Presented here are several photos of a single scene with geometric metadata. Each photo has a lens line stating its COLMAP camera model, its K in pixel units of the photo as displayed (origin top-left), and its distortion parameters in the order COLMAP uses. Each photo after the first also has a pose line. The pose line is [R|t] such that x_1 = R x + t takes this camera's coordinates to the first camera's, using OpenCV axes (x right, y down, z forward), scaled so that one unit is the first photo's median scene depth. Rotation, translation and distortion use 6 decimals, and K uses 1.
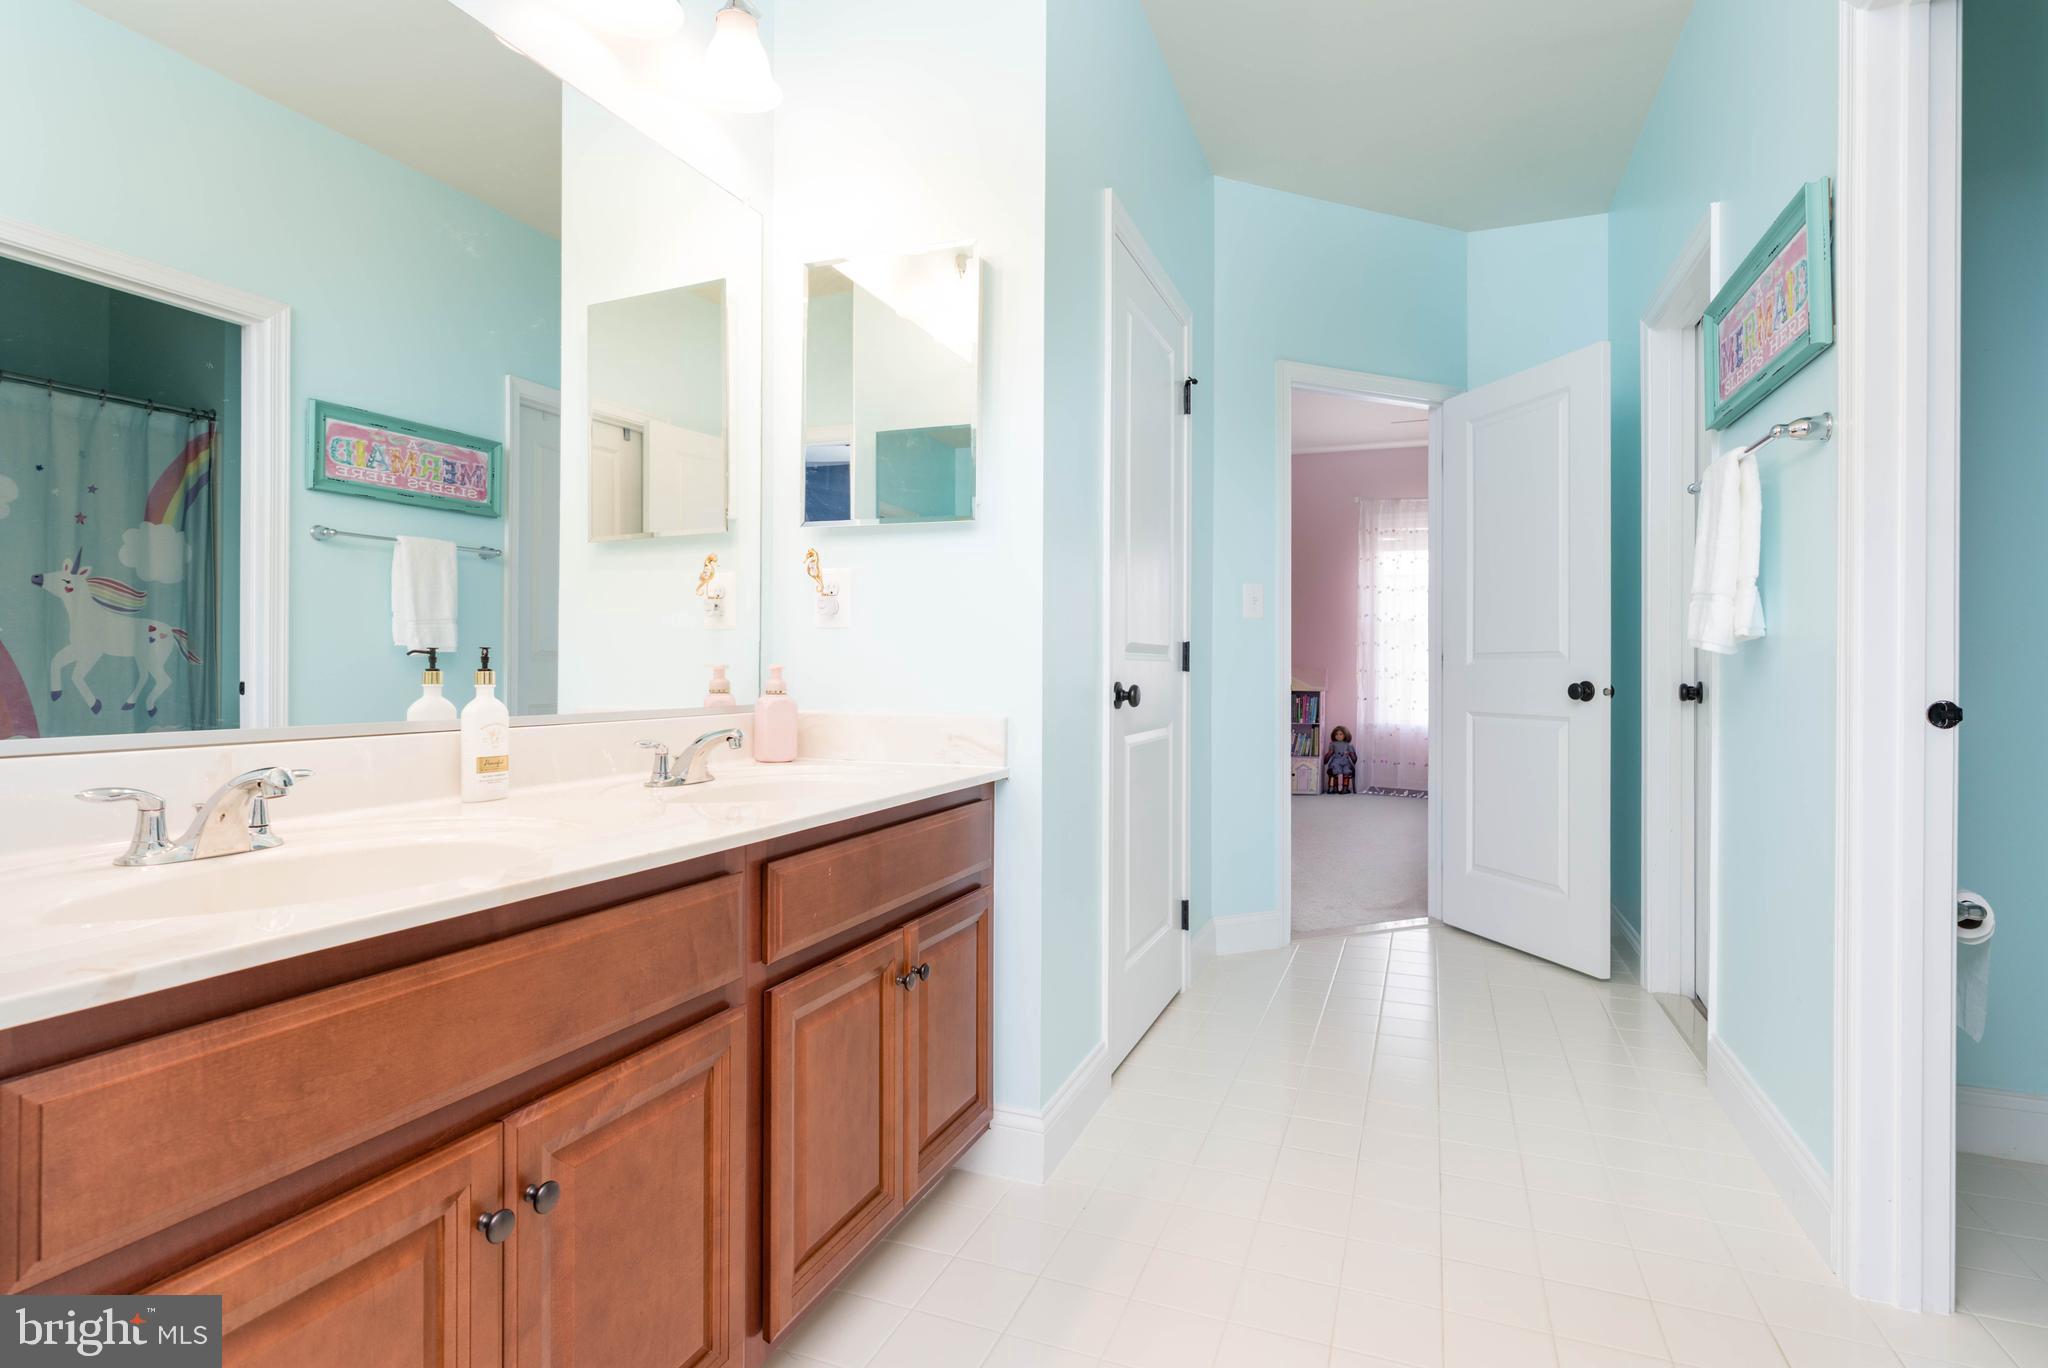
lens RADIAL K [[976.2, 0, 1026.6], [0, 976.2, 676.9], [0, 0, 1]] dist [-0.001651, -0.000186]
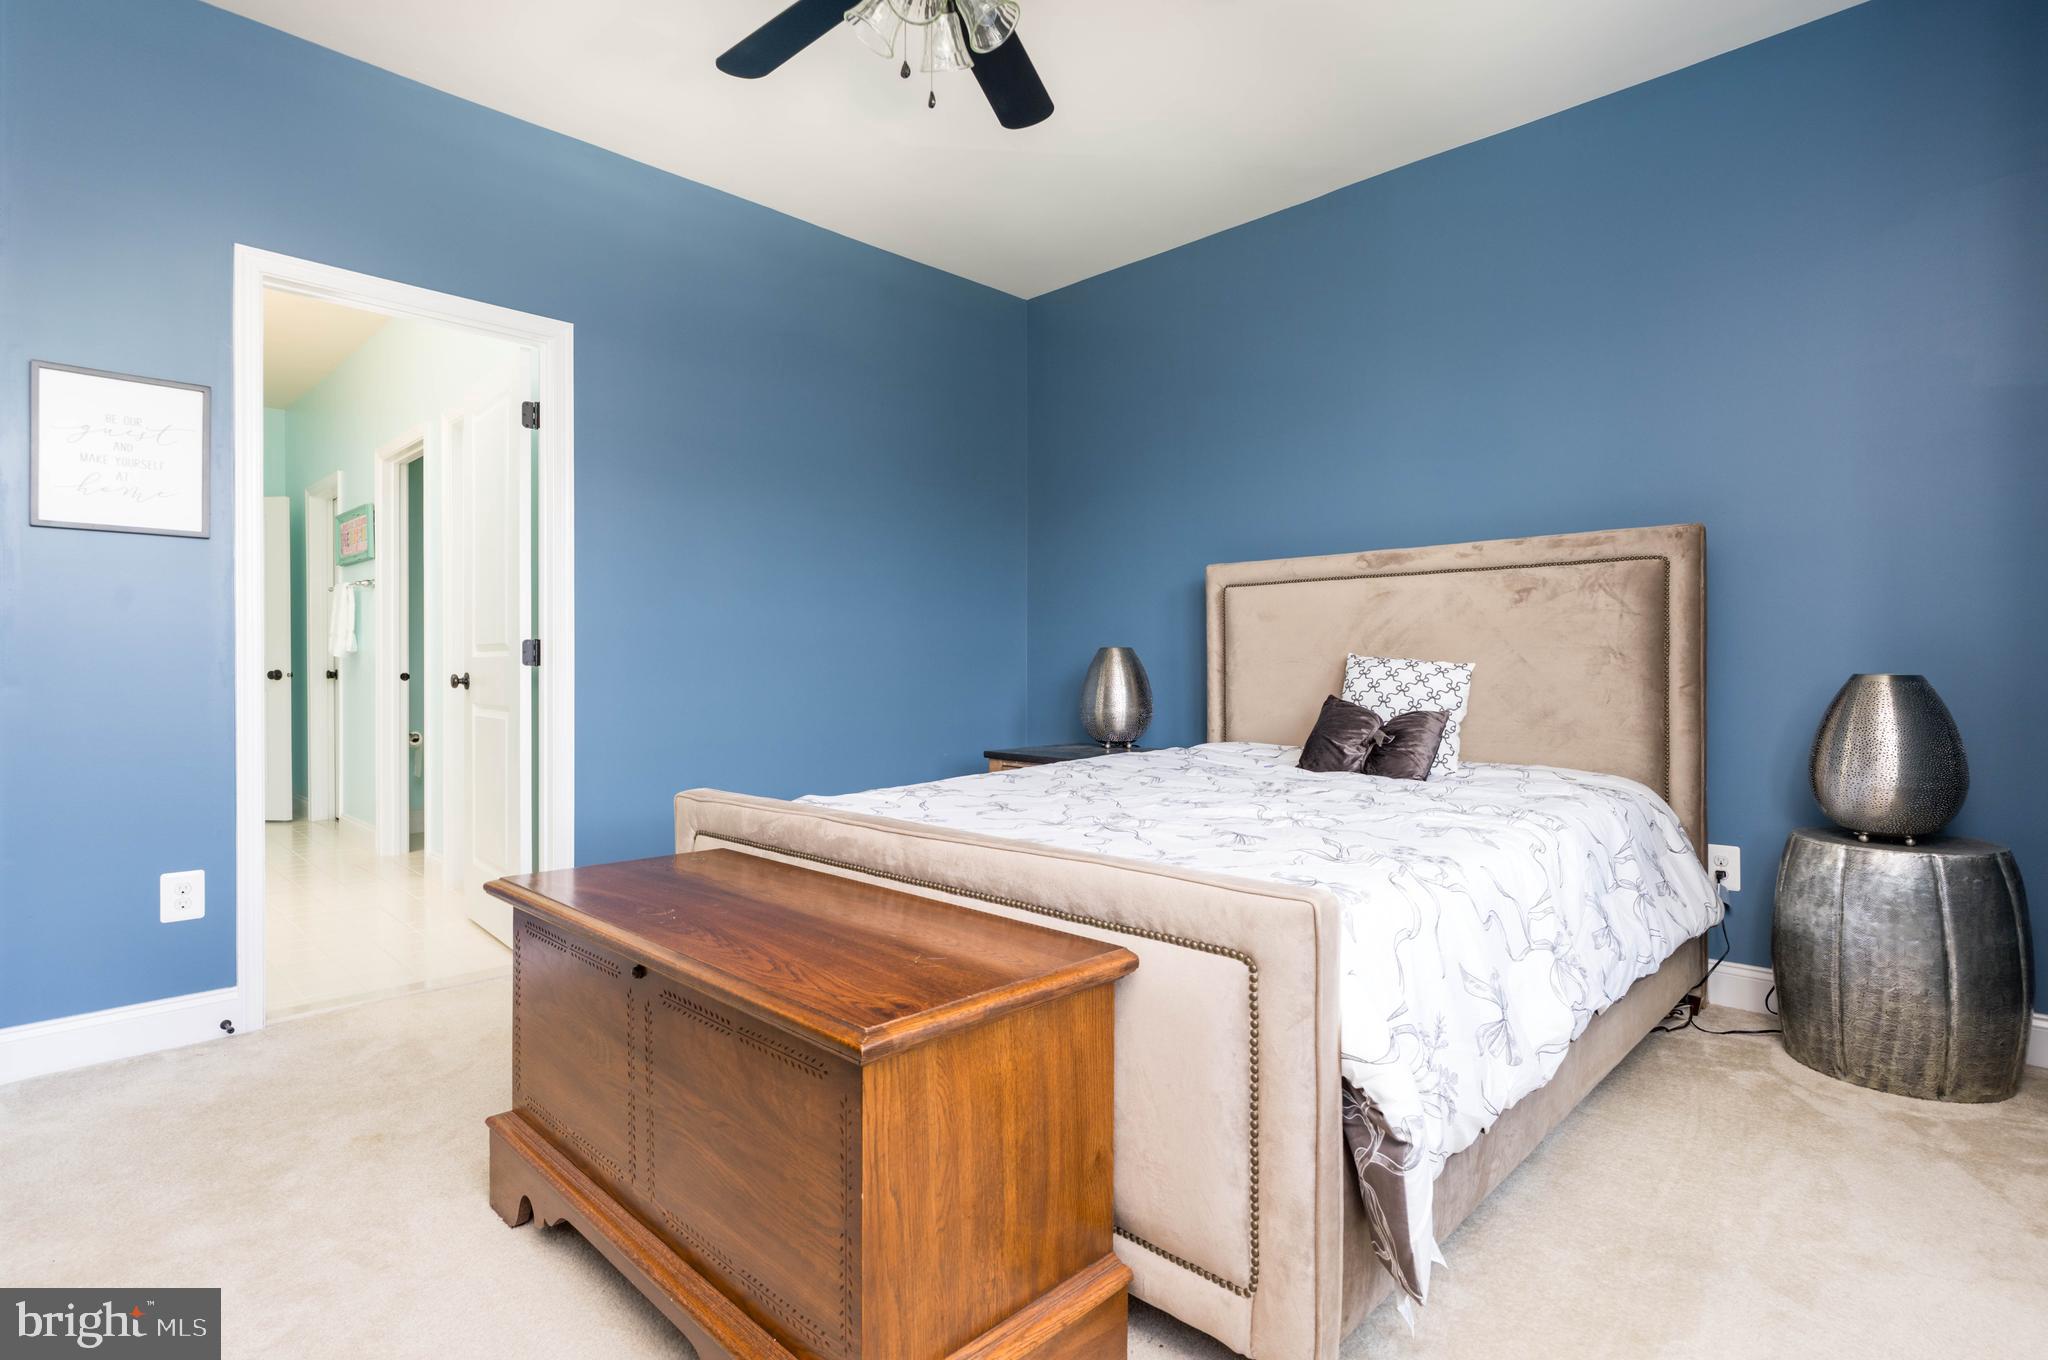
lens RADIAL K [[976.2, 0, 1025.2], [0, 976.2, 680.5], [0, 0, 1]] dist [-0.001651, -0.000186]
pose [[0.356045, -0.006882, 0.934443, -0.828598], [0.003781, 0.999975, 0.005924, 0.022470], [-0.934461, 0.001424, 0.356063, -1.262621]]
